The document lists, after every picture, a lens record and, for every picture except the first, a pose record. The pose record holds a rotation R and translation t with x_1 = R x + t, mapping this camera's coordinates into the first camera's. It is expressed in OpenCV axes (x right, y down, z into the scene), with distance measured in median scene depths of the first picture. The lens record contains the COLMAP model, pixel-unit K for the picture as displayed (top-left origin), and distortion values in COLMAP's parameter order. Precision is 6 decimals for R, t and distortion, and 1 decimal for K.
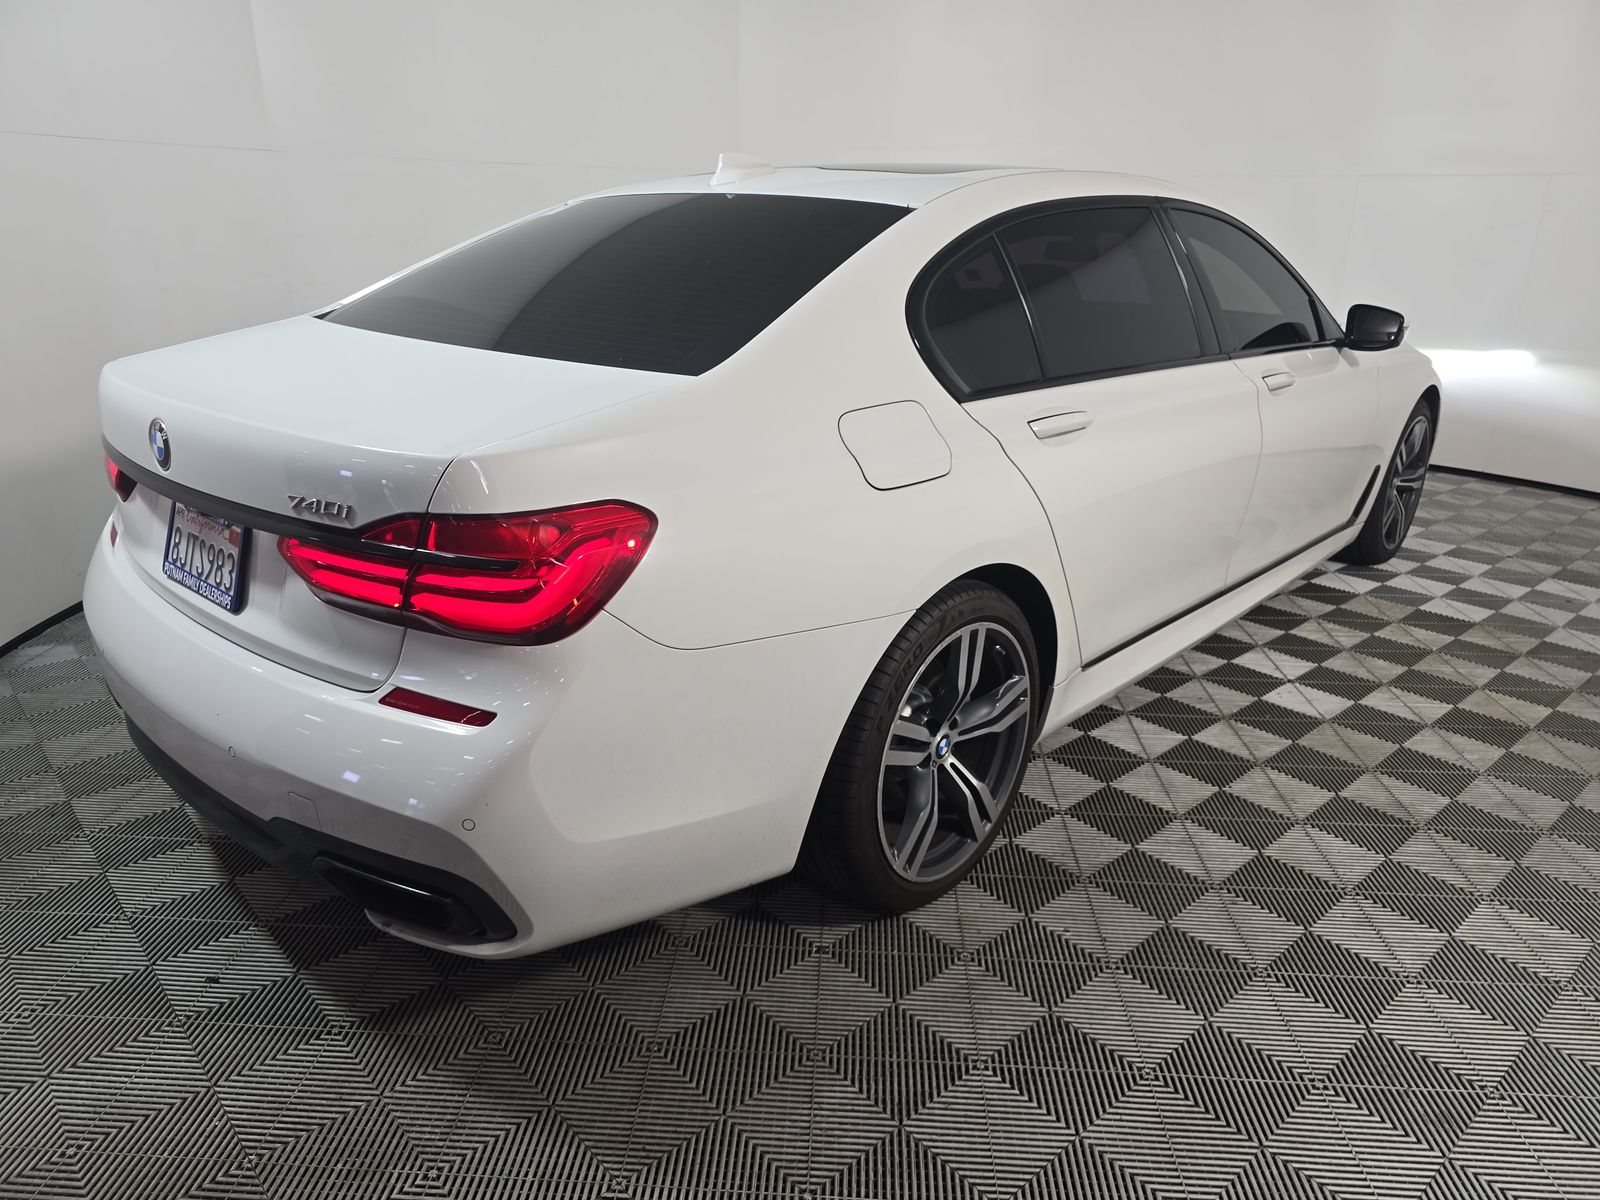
lens RADIAL K [[1089.7, 0, 777.5], [0, 1089.7, 600.8], [0, 0, 1]] dist [0.059551, -0.053960]
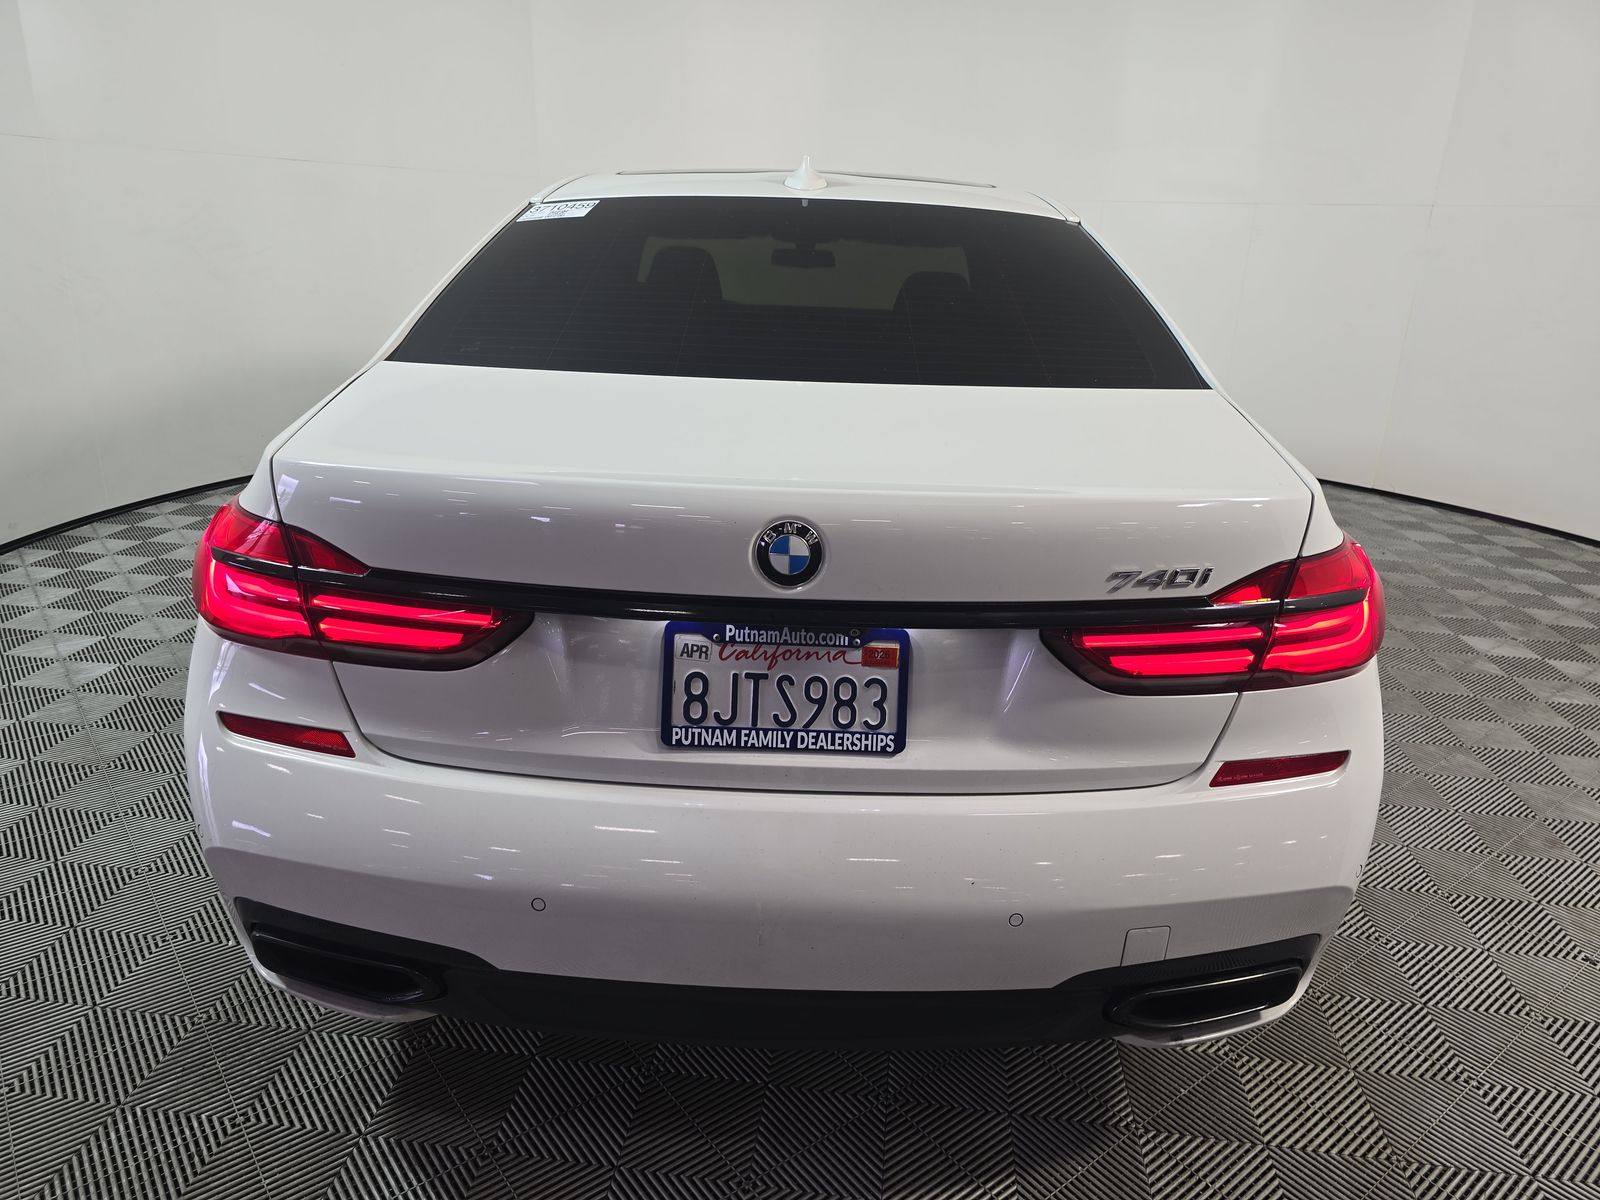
lens RADIAL K [[1089.7, 0, 777.5], [0, 1089.7, 600.8], [0, 0, 1]] dist [0.059551, -0.053960]
pose [[0.743964, -0.203426, 0.636502, -0.974179], [0.202384, 0.976392, 0.075501, -0.159173], [-0.636834, 0.072647, 0.767570, 0.454755]]
